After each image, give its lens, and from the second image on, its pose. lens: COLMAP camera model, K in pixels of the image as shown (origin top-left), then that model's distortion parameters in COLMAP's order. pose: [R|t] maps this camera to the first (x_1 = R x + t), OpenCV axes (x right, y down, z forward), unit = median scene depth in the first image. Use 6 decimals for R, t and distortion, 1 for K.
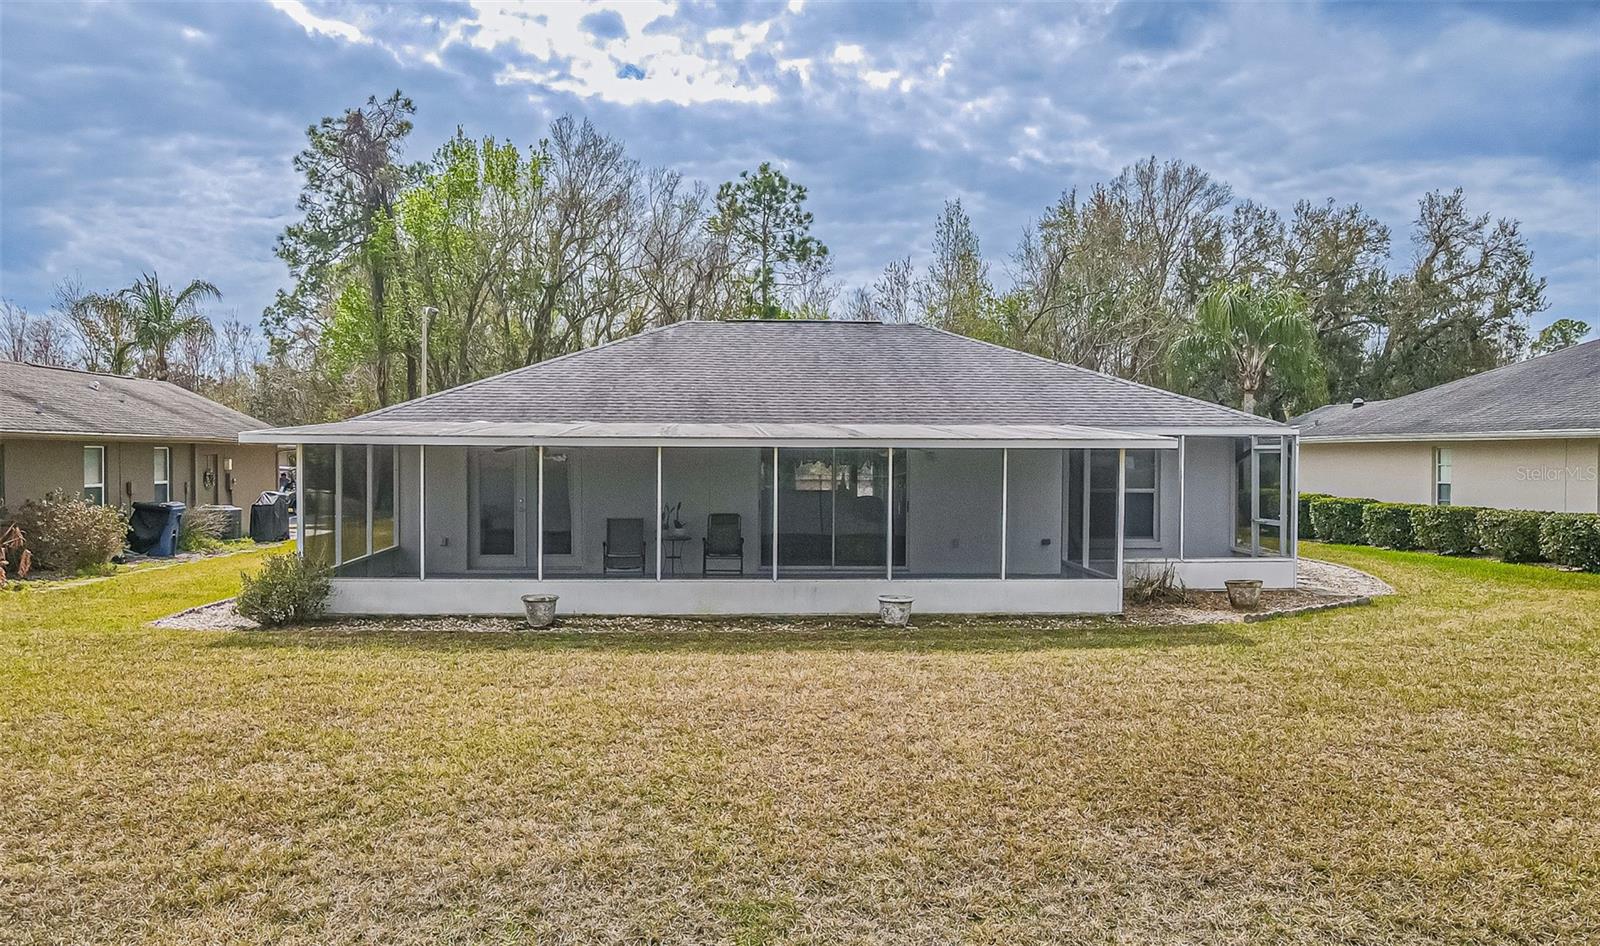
lens RADIAL K [[1223.0, 0, 763.3], [0, 1223.0, 502.7], [0, 0, 1]] dist [-0.036193, 0.080098]
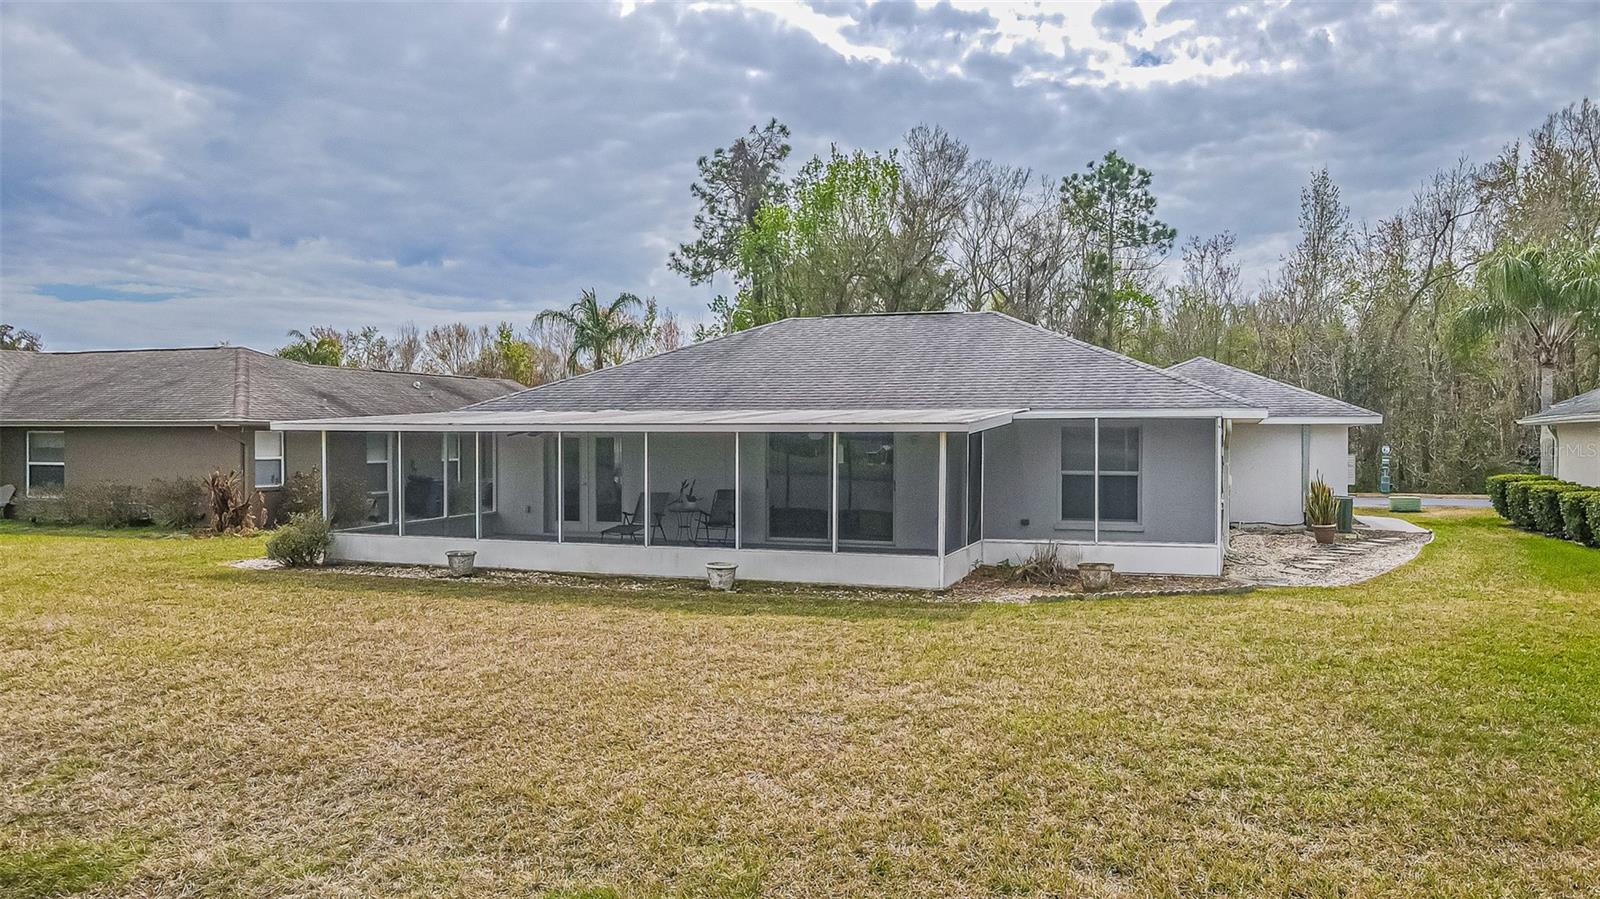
lens RADIAL K [[1176.8, 0, 800.0], [0, 1176.8, 449.5], [0, 0, 1]] dist [0.011072, 0.007564]
pose [[0.924532, 0.002471, -0.381097, 0.431580], [-0.013969, 0.999527, -0.027406, 0.000007], [0.380849, 0.030661, 0.924129, 0.008984]]
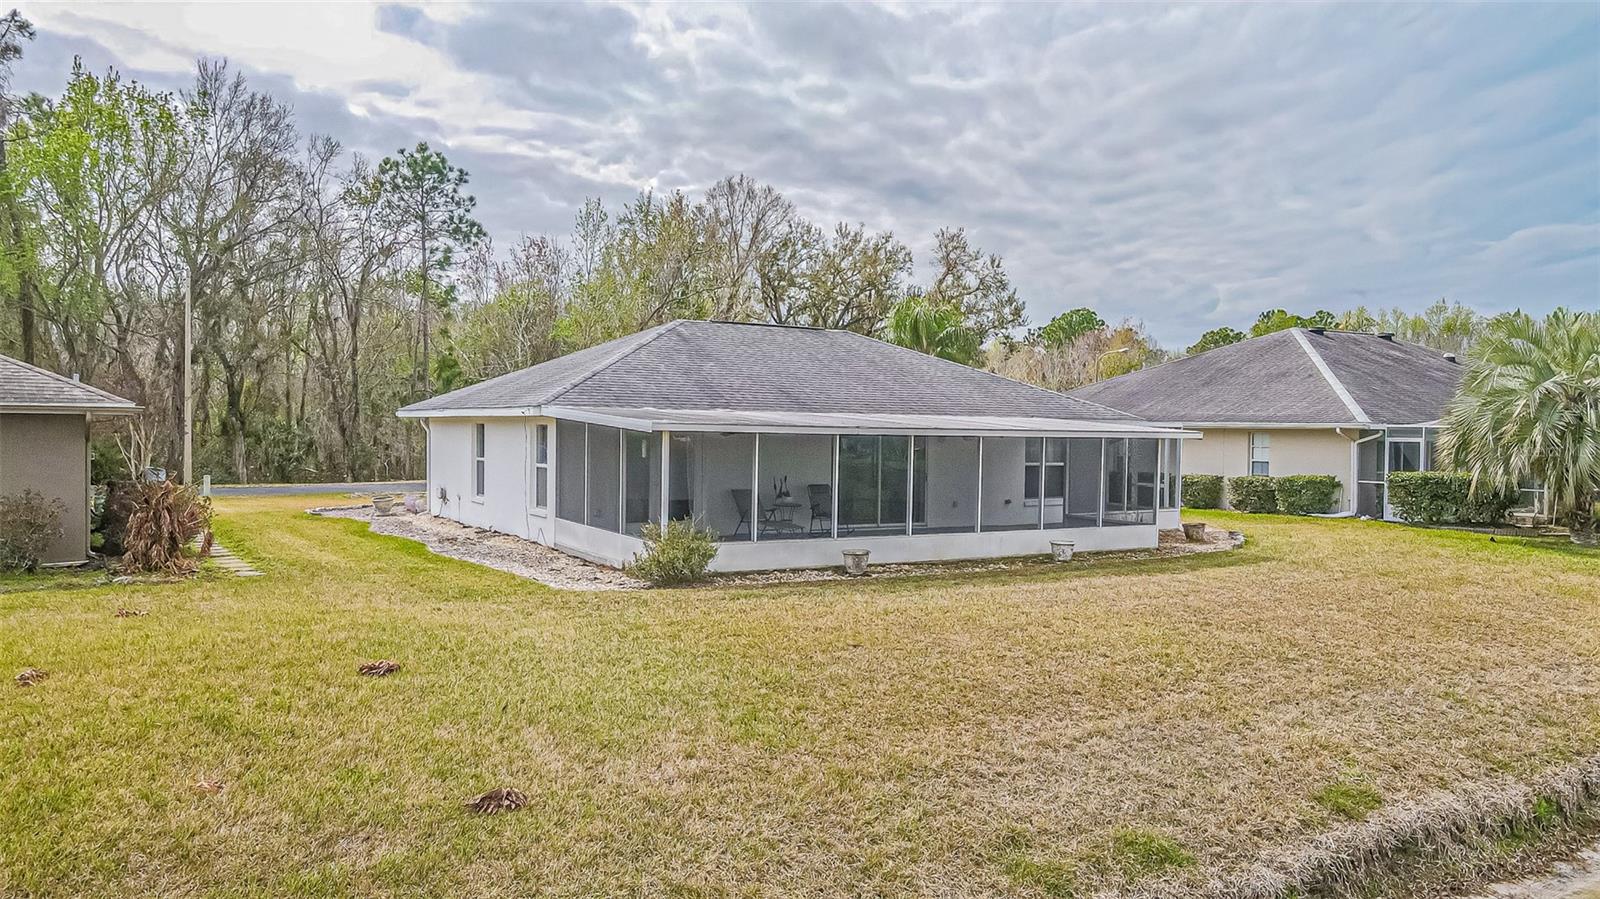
lens RADIAL K [[1176.8, 0, 800.0], [0, 1176.8, 449.5], [0, 0, 1]] dist [0.011072, 0.007564]
pose [[0.881043, 0.001475, 0.473034, -0.596697], [0.007166, 0.999839, -0.016464, -0.007631], [-0.472982, 0.017895, 0.880890, -0.055355]]
